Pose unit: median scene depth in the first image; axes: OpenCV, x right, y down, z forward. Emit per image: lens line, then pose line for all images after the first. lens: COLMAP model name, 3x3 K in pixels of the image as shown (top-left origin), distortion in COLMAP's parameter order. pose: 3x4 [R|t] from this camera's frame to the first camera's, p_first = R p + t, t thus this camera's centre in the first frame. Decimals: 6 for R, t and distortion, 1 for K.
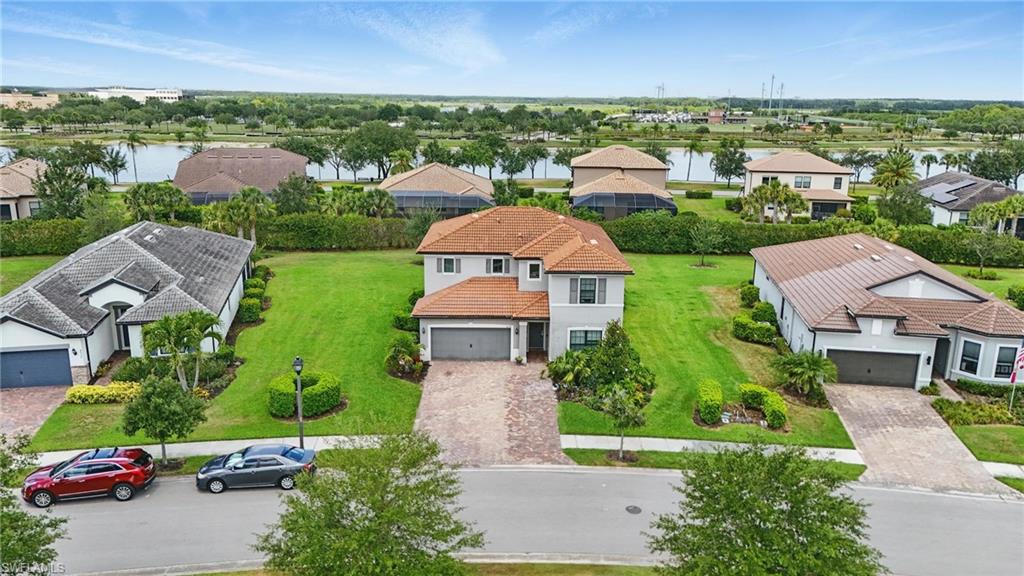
lens RADIAL K [[753.8, 0, 516.8], [0, 753.8, 293.4], [0, 0, 1]] dist [0.087890, -0.101292]
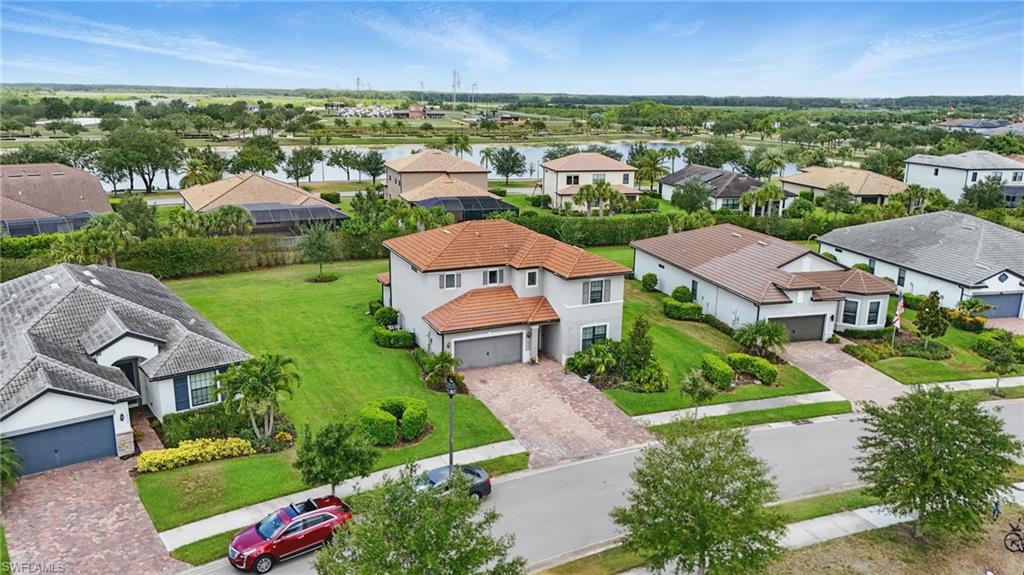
lens RADIAL K [[753.8, 0, 516.8], [0, 753.8, 292.9], [0, 0, 1]] dist [0.087890, -0.101292]
pose [[0.915847, -0.101425, 0.388507, -0.437848], [0.097656, 0.994783, 0.029492, -0.044777], [-0.389472, 0.010930, 0.920974, -0.004764]]
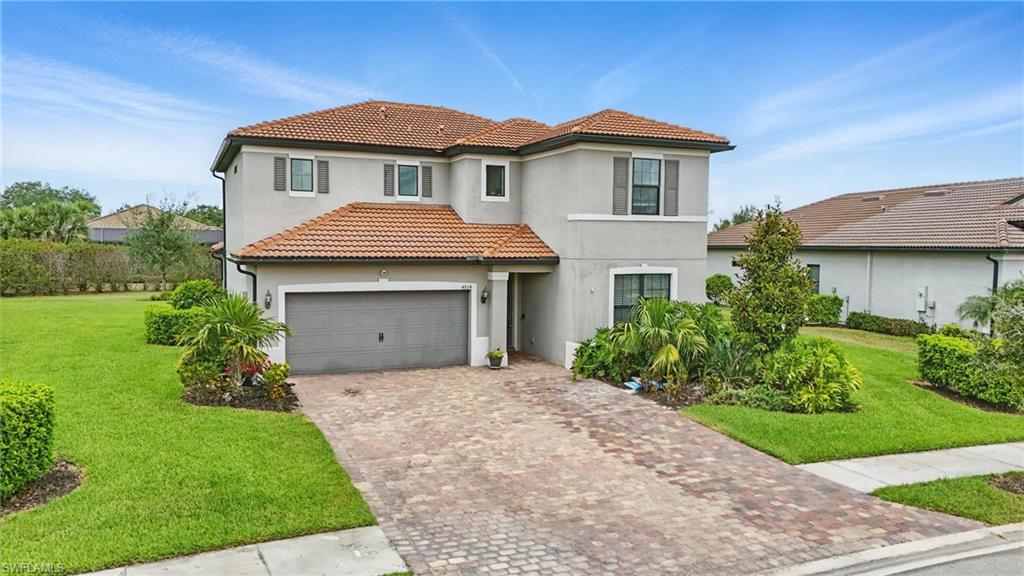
lens RADIAL K [[753.8, 0, 516.8], [0, 753.8, 293.4], [0, 0, 1]] dist [0.087890, -0.101292]
pose [[0.919150, -0.029202, 0.392824, -0.161181], [0.099878, 0.981936, -0.160703, 0.124375], [-0.381035, 0.186945, 0.905463, 0.582658]]
